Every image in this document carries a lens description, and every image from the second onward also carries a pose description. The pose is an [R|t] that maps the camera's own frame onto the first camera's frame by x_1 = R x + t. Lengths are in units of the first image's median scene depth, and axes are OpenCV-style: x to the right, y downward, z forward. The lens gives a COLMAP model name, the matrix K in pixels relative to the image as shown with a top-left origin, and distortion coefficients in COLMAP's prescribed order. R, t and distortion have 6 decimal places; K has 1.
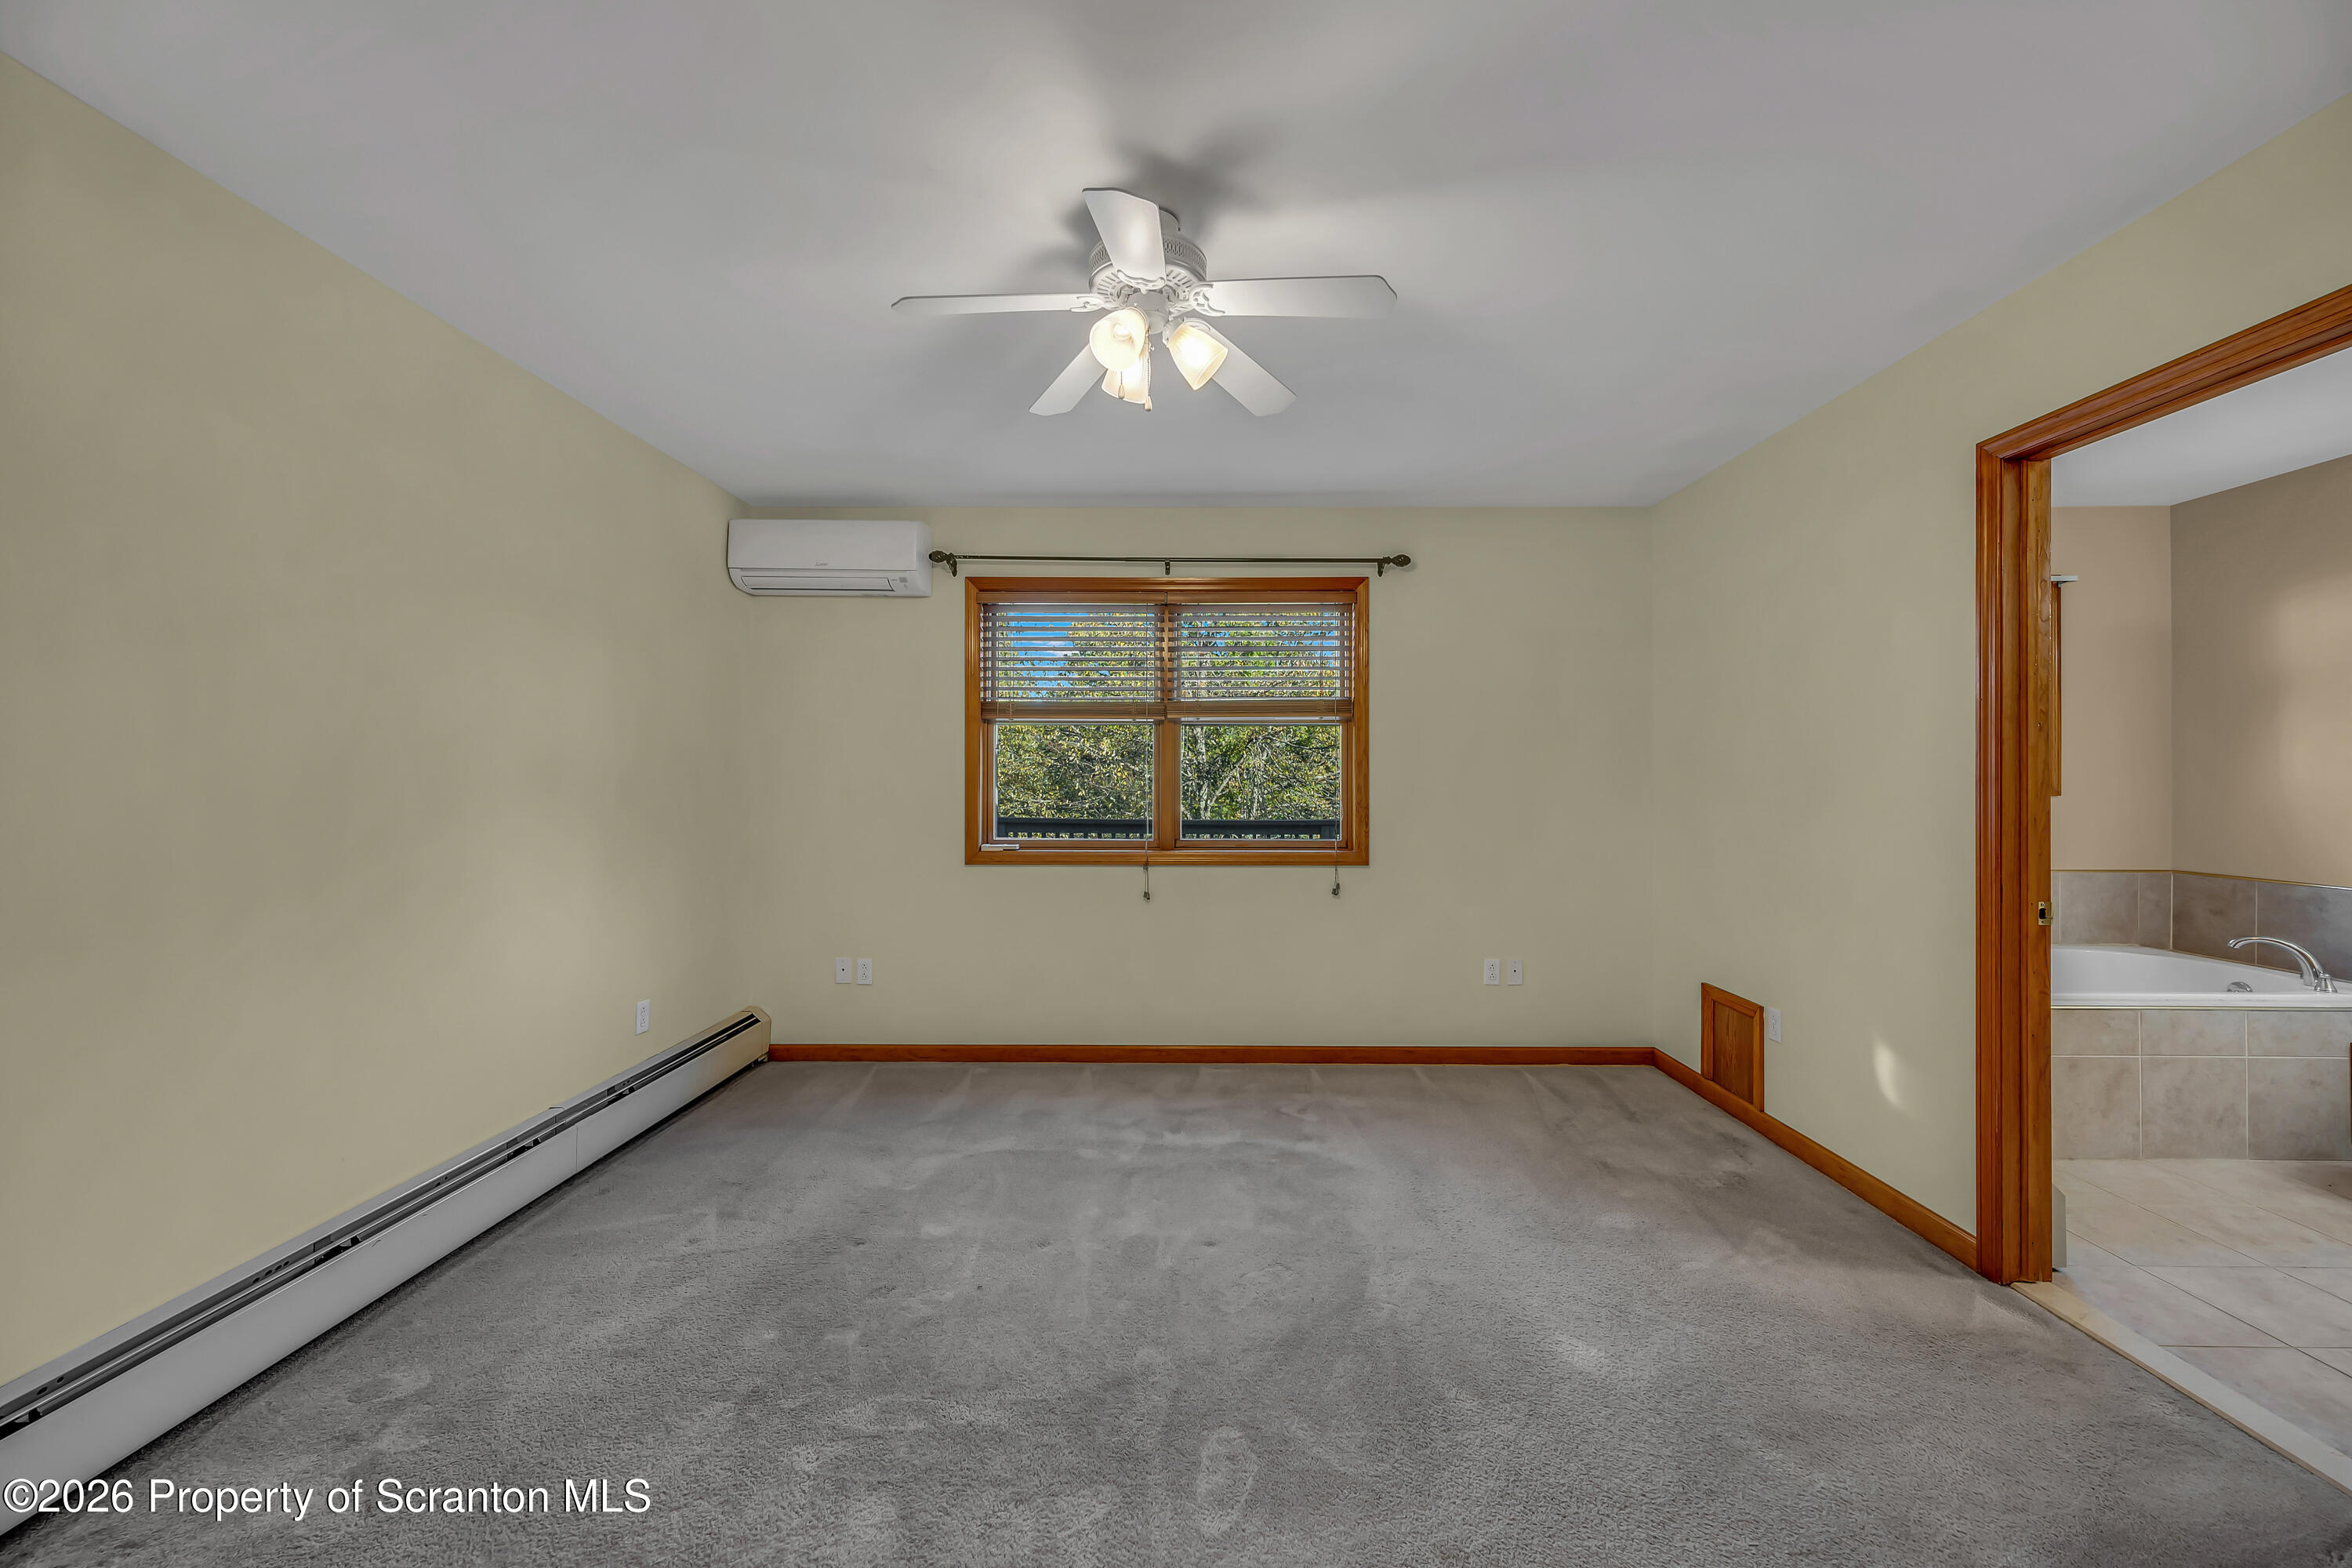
lens RADIAL K [[933.9, 0, 1179.7], [0, 933.9, 774.9], [0, 0, 1]] dist [0.000328, 0.000049]
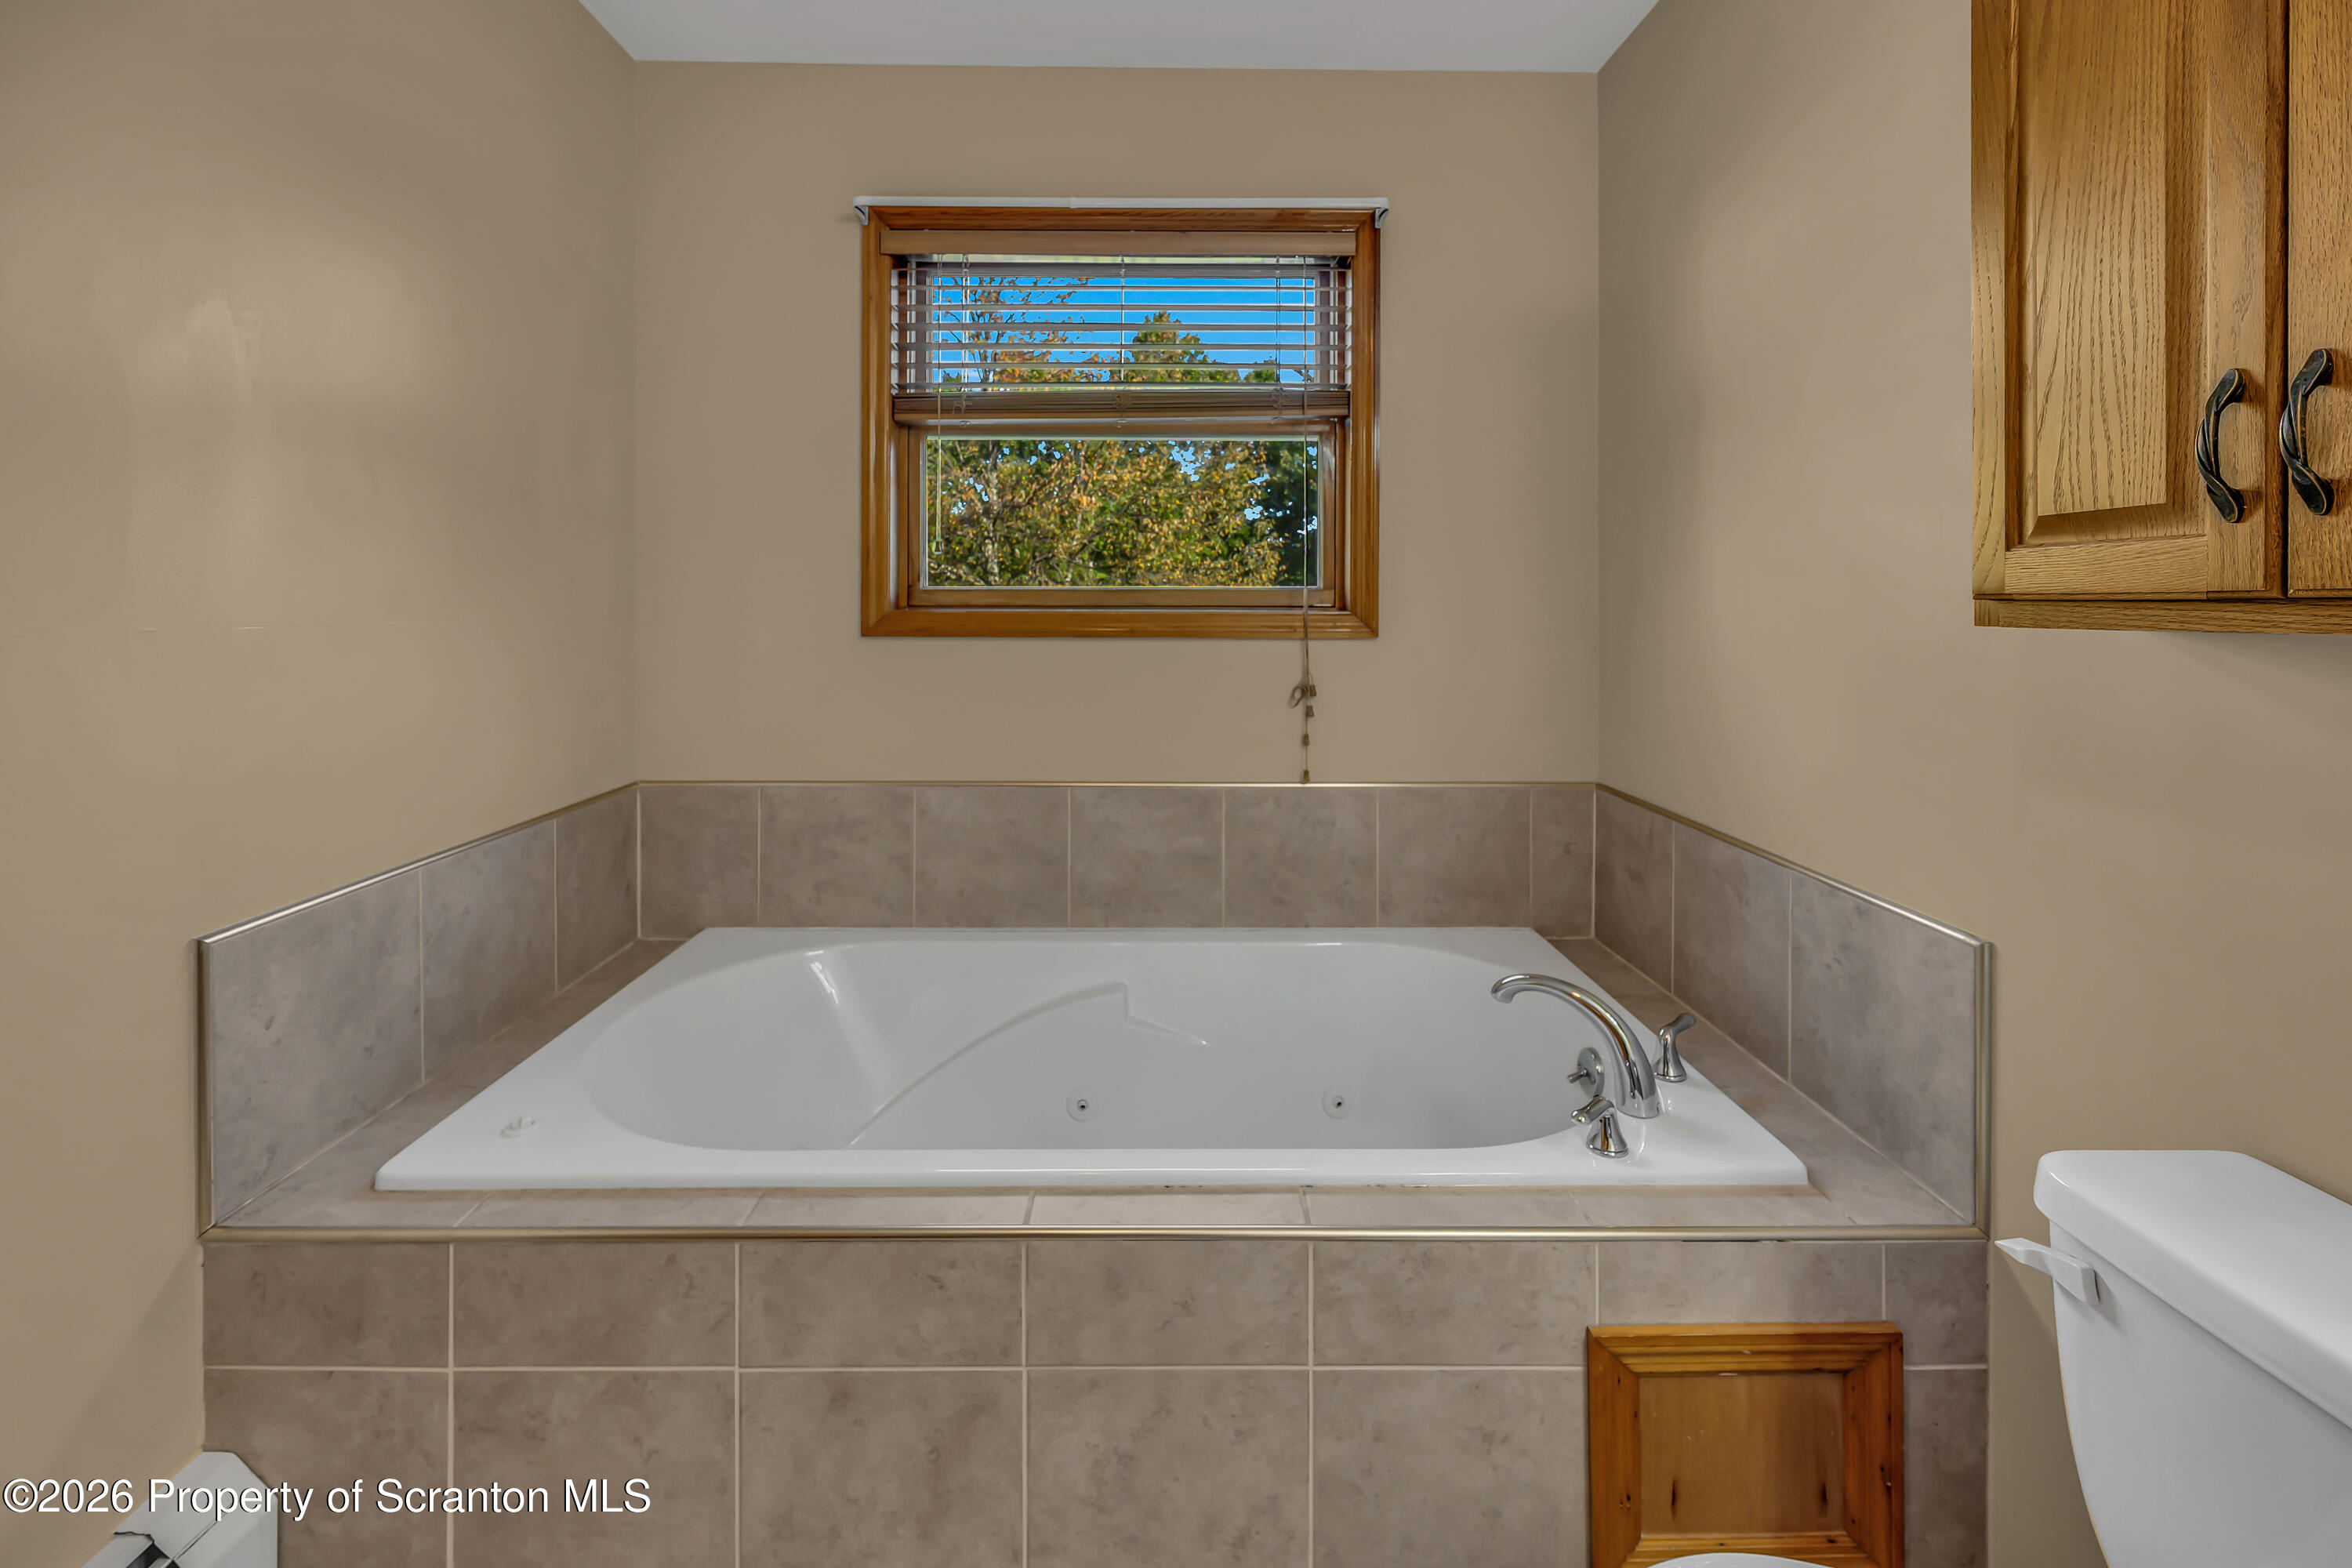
lens RADIAL K [[969.9, 0, 1172.7], [0, 969.9, 611.2], [0, 0, 1]] dist [-0.000463, -0.000069]
pose [[0.999771, -0.000458, 0.021405, 1.078141], [0.000325, 0.999981, 0.006204, 0.005494], [-0.021408, -0.006196, 0.999752, 0.624883]]
